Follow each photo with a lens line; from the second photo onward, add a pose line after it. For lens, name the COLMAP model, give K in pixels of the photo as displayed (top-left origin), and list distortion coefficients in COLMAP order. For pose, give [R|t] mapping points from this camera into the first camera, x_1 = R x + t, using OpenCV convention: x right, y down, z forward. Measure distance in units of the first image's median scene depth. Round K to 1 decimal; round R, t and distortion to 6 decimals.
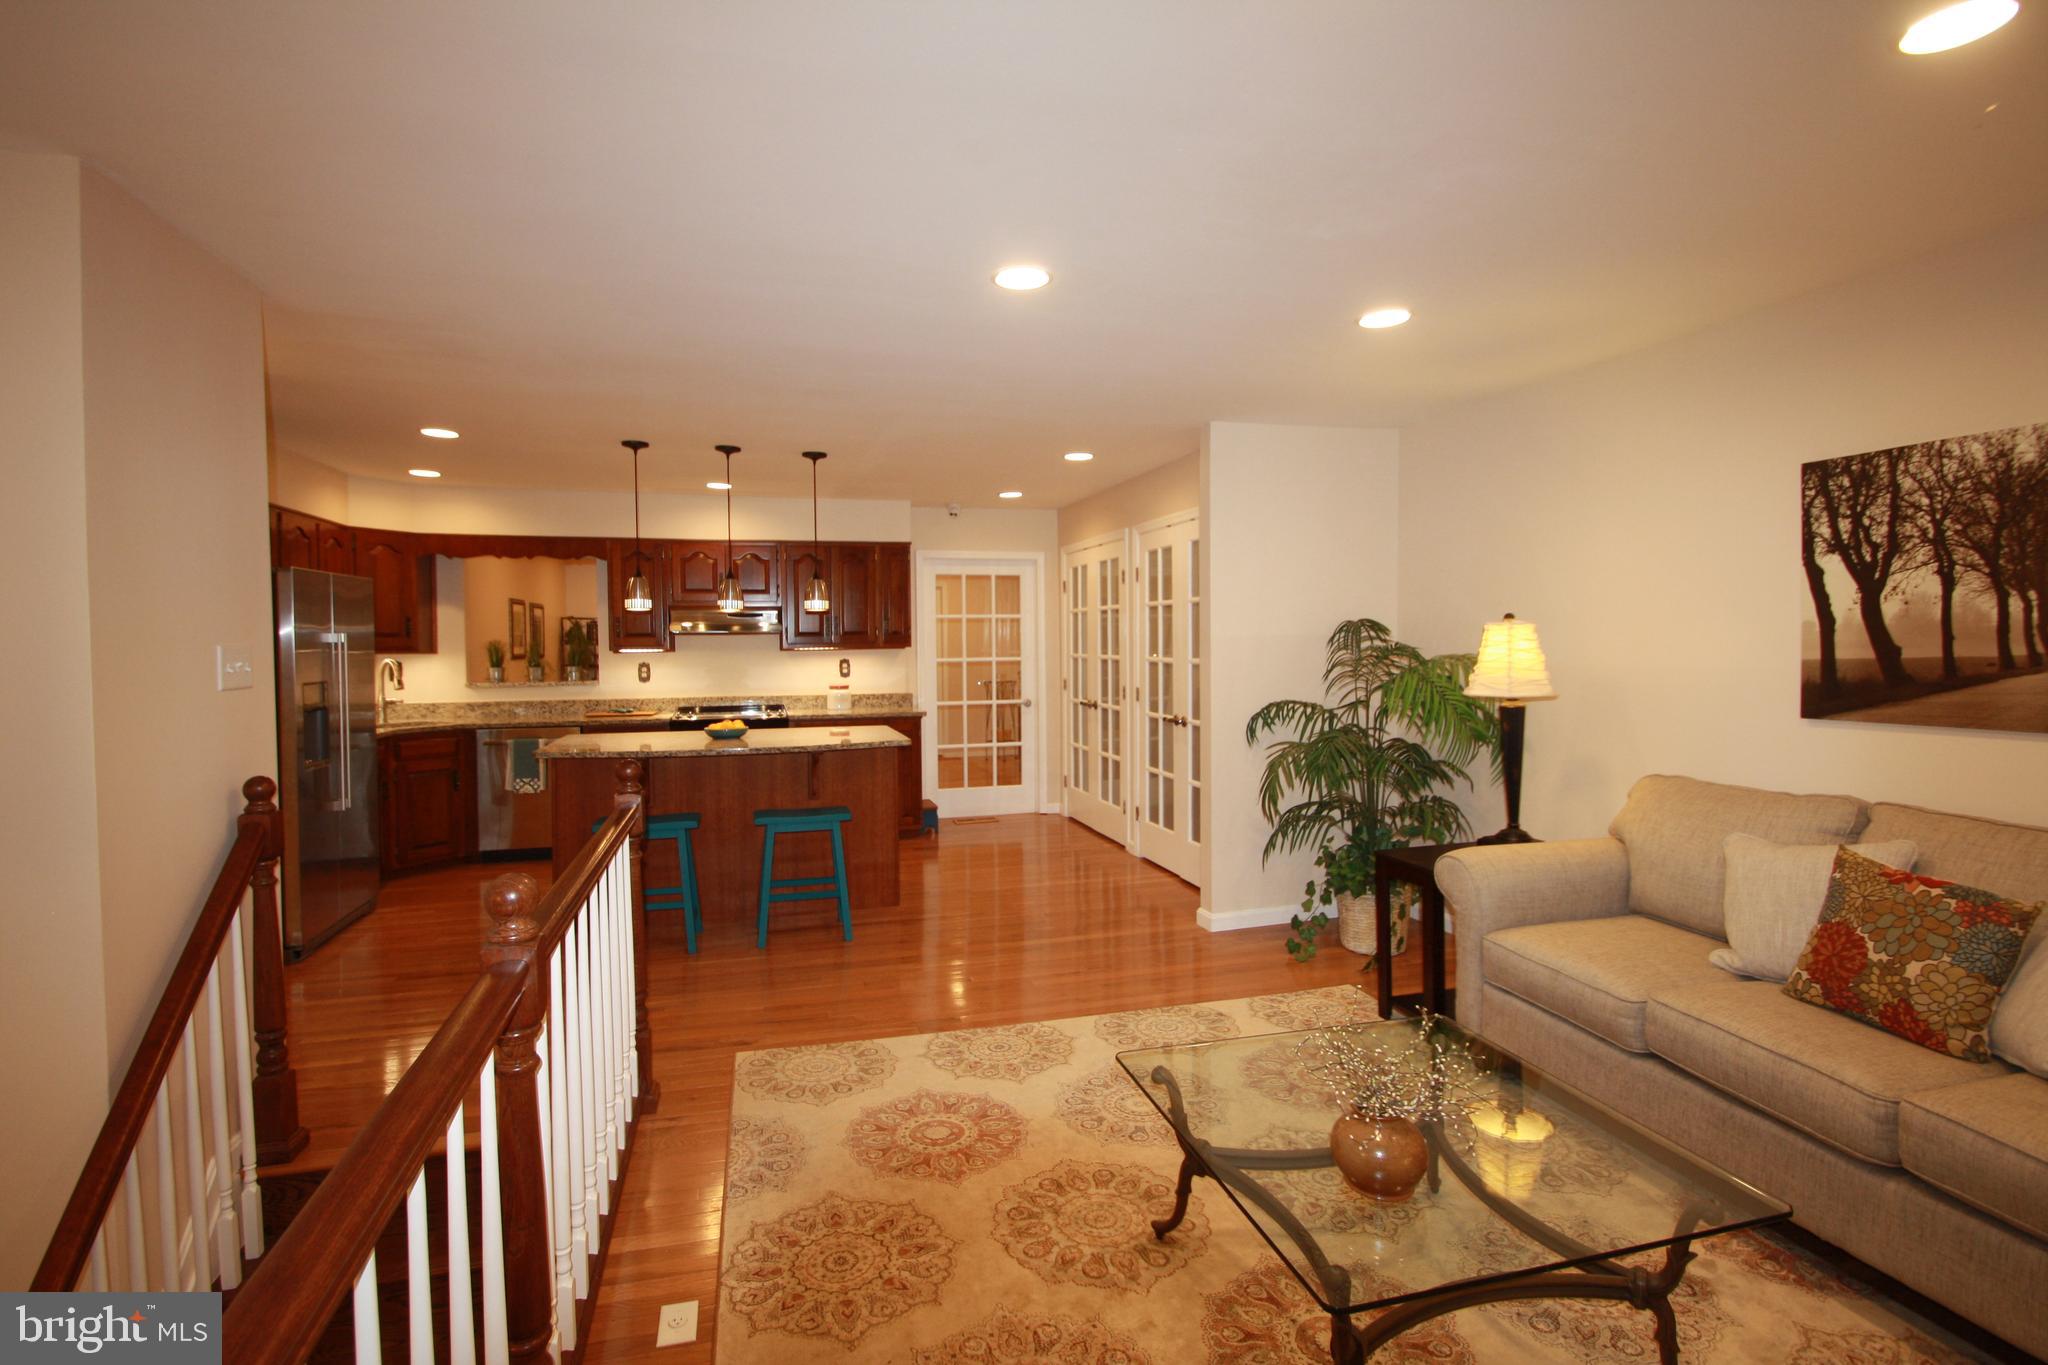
lens RADIAL K [[970.3, 0, 1026.0], [0, 970.3, 683.4], [0, 0, 1]] dist [0.002169, 0.000109]
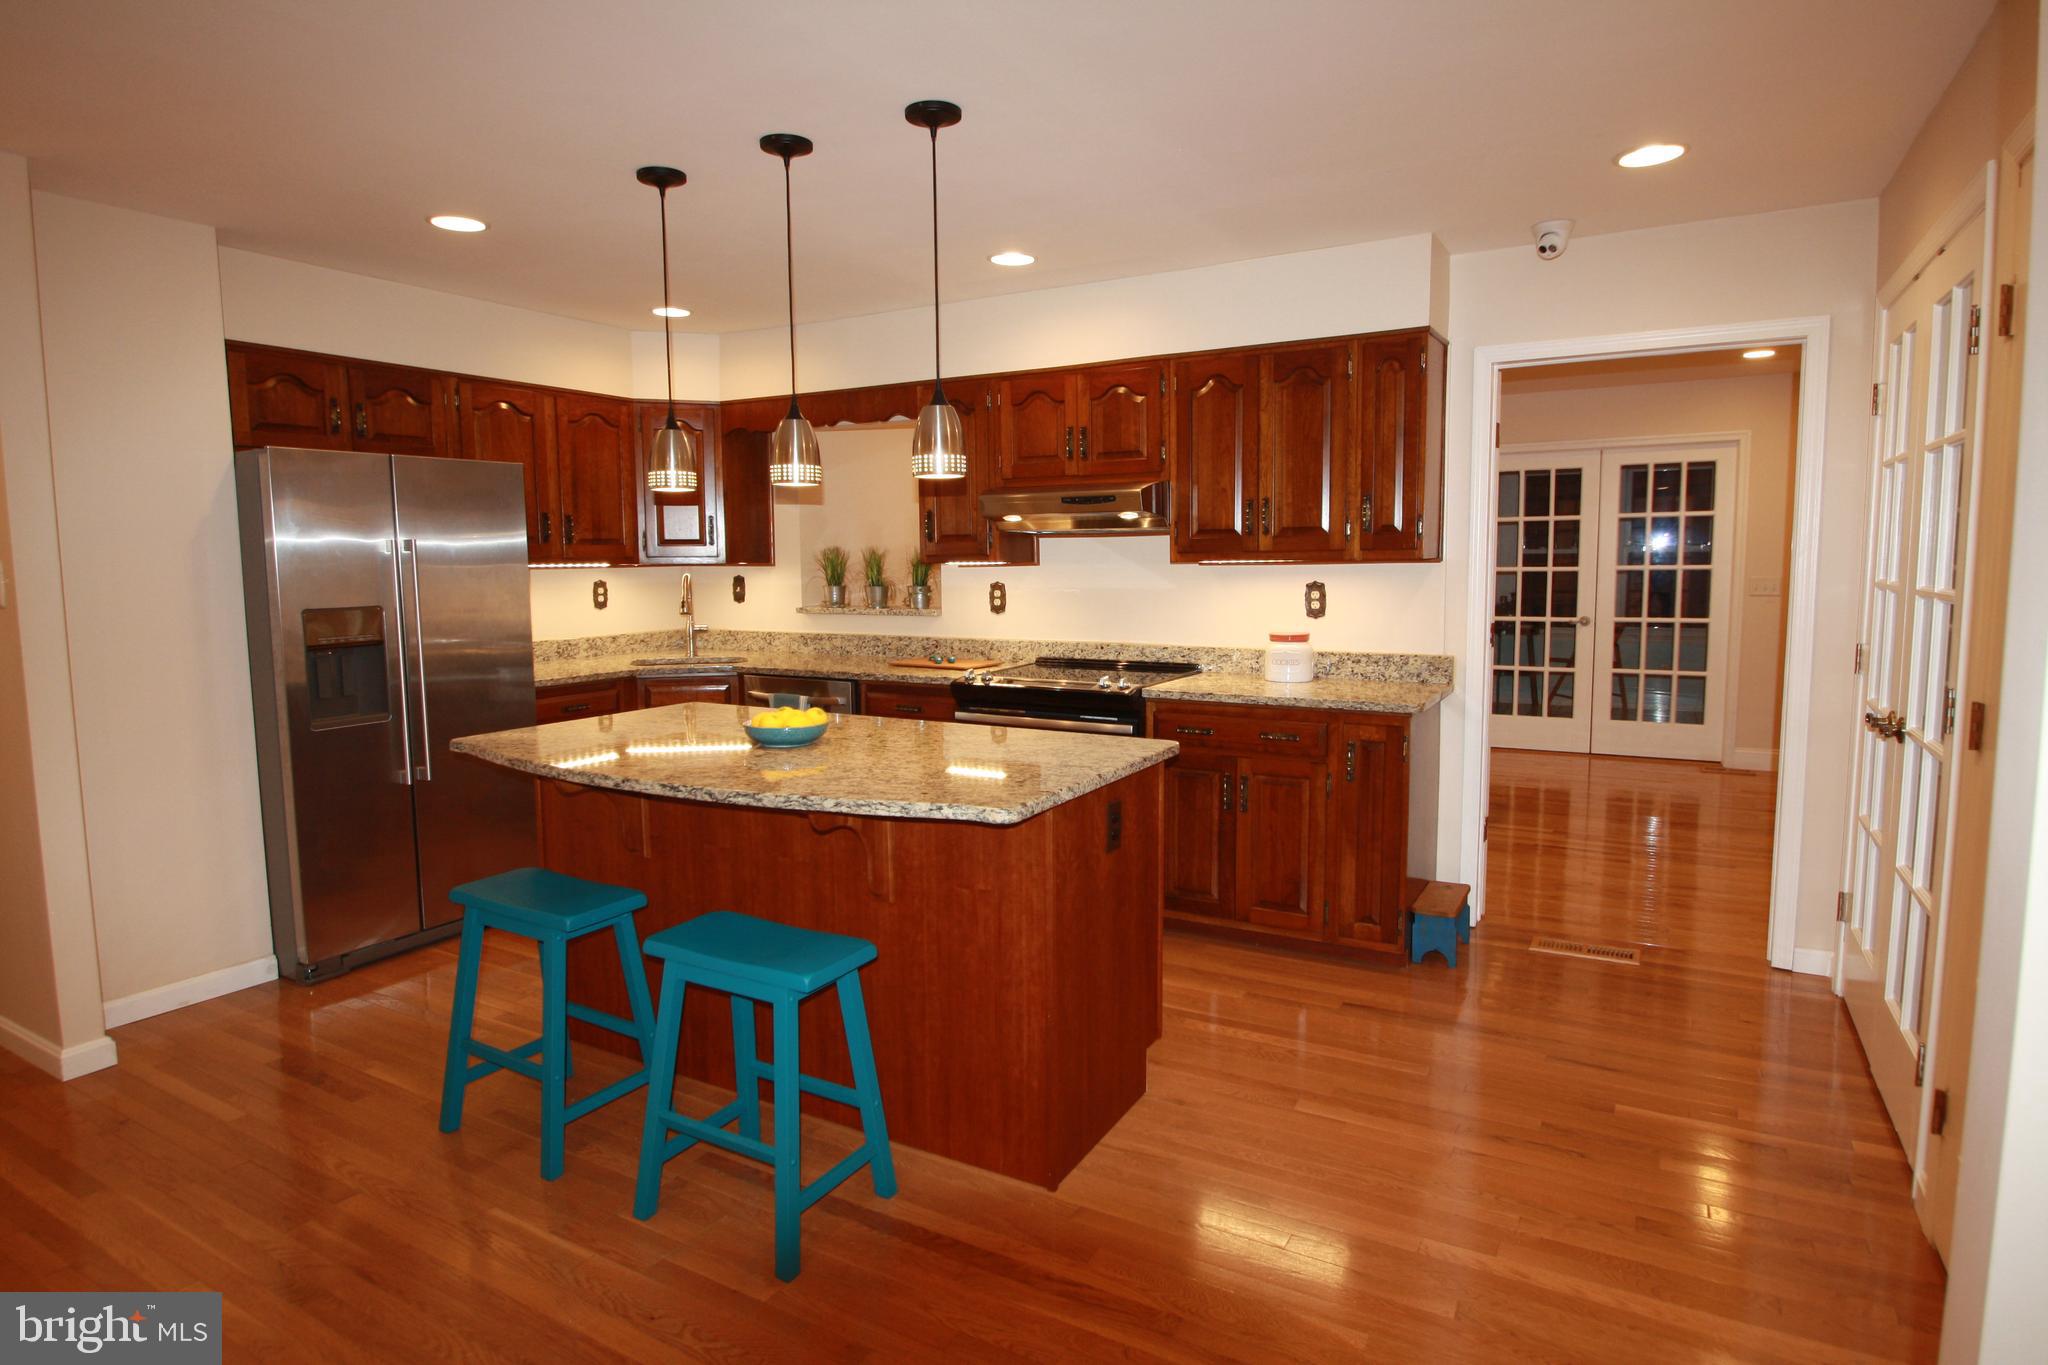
lens RADIAL K [[1105.7, 0, 1021.7], [0, 1105.7, 671.0], [0, 0, 1]] dist [-0.014335, -0.000185]
pose [[0.699980, 0.076231, -0.710082, 0.126957], [-0.026745, 0.996387, 0.080603, -0.022302], [0.713661, -0.037430, 0.699490, 0.508388]]
